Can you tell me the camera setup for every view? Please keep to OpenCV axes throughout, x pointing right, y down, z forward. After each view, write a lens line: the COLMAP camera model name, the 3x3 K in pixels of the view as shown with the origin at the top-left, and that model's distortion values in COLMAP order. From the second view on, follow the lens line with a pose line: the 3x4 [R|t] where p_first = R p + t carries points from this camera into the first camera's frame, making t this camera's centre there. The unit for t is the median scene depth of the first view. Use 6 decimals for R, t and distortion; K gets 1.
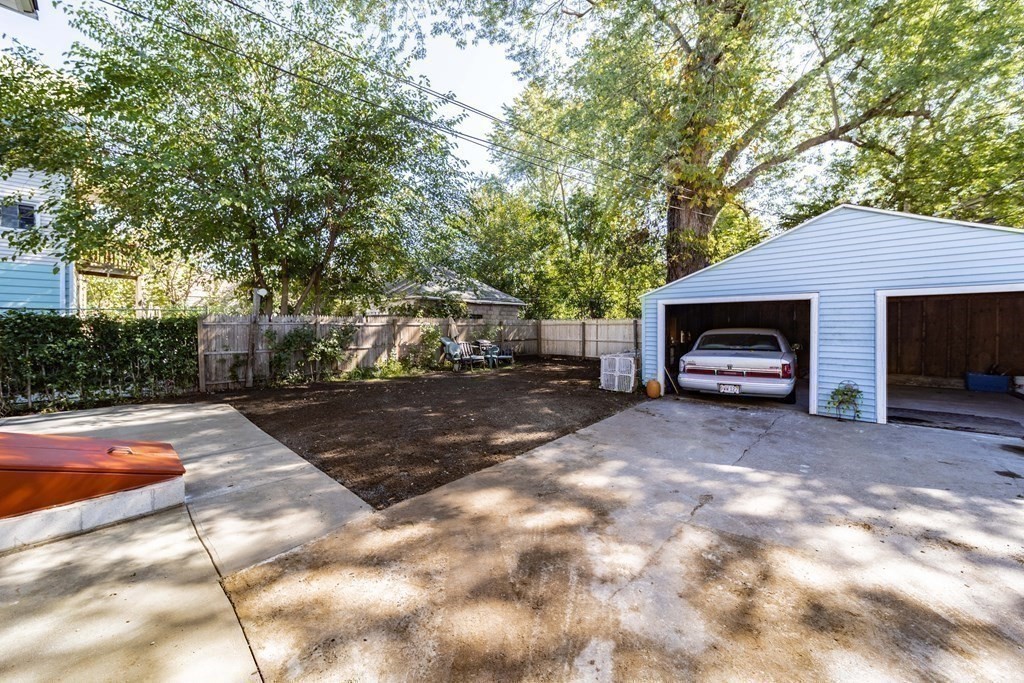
lens RADIAL K [[390.5, 0, 512.0], [0, 390.5, 341.5], [0, 0, 1]] dist [-0.000246, -0.000087]
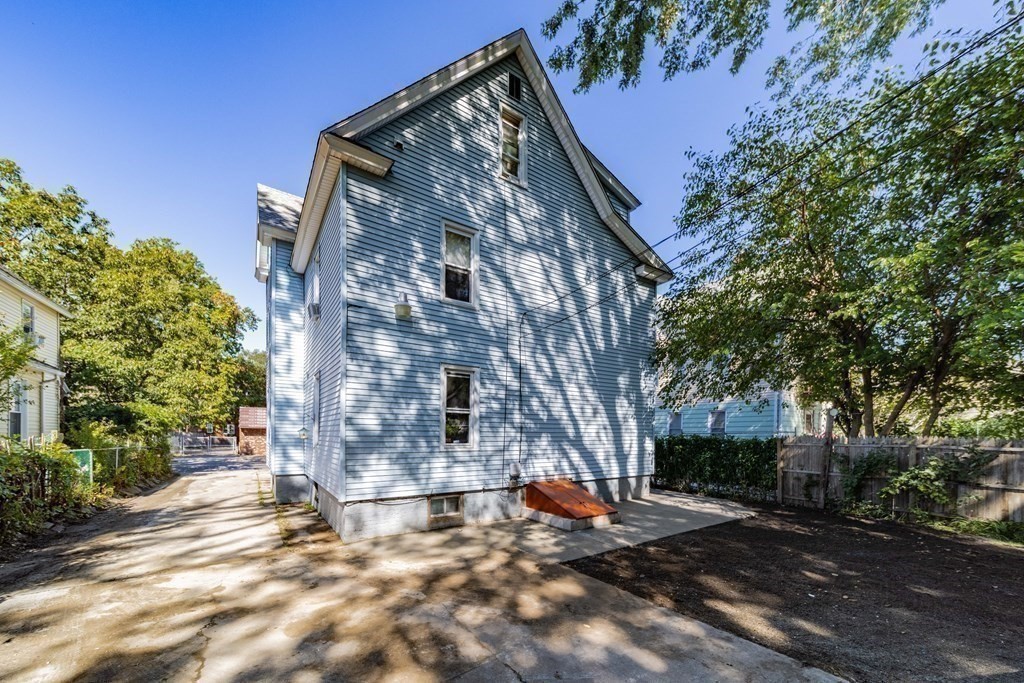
lens RADIAL K [[390.5, 0, 512.0], [0, 390.5, 341.5], [0, 0, 1]] dist [-0.000246, -0.000087]
pose [[-0.265630, -0.219609, -0.938729, 1.391896], [-0.042679, 0.975434, -0.216119, -0.129001], [0.963130, -0.017344, -0.268478, 1.143397]]
